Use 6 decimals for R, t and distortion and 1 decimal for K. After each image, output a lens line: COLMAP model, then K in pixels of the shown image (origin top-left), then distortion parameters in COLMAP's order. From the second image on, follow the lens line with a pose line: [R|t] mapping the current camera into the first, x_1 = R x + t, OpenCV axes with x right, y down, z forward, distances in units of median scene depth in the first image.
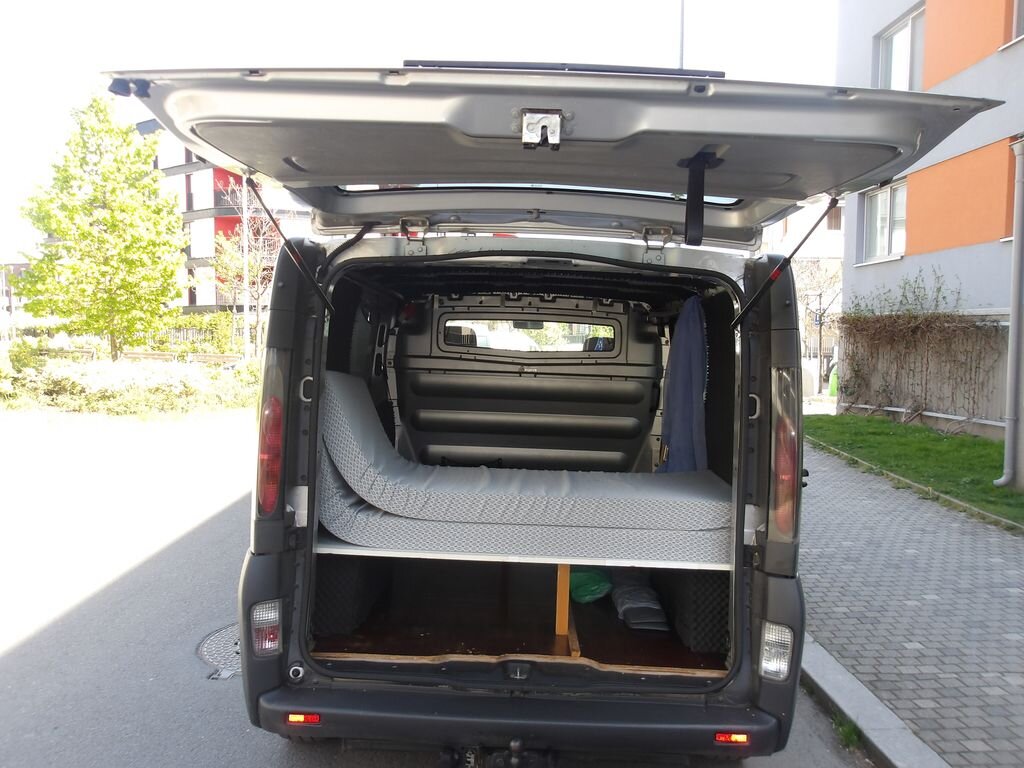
lens RADIAL K [[868.6, 0, 503.5], [0, 868.6, 381.8], [0, 0, 1]] dist [0.000810, -0.007223]
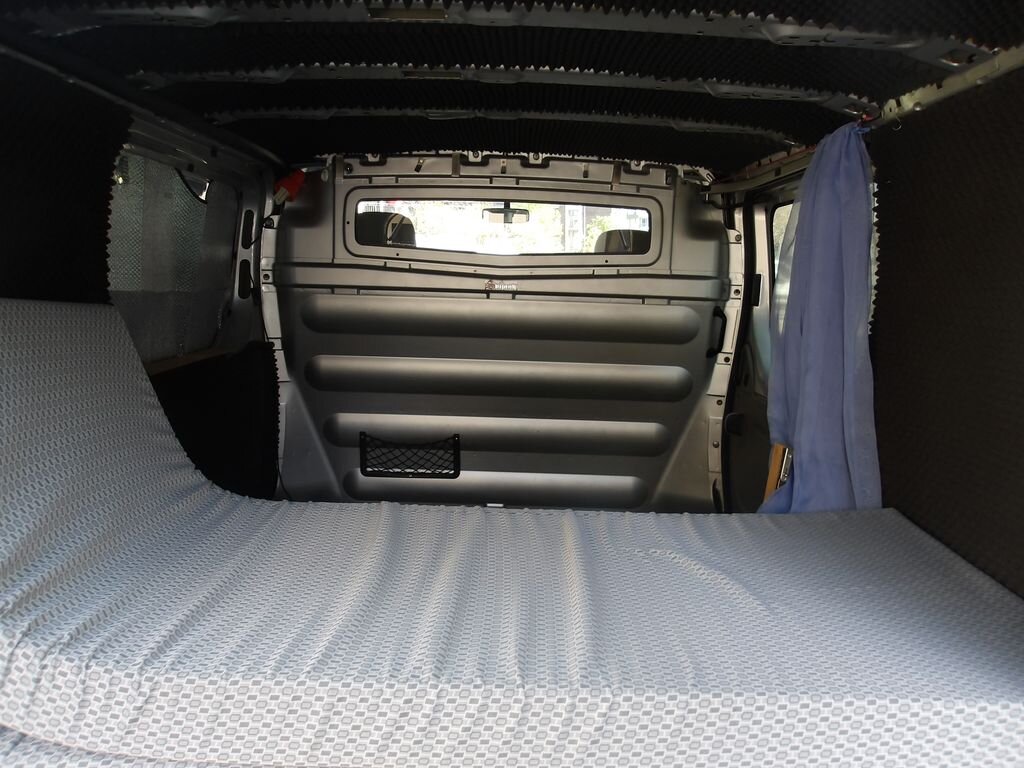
lens RADIAL K [[868.6, 0, 509.7], [0, 868.6, 382.0], [0, 0, 1]] dist [0.000810, -0.007223]
pose [[0.999858, -0.006984, 0.015354, 0.024639], [0.005486, 0.995413, 0.095517, -0.005801], [-0.015951, -0.095420, 0.995309, 0.414374]]
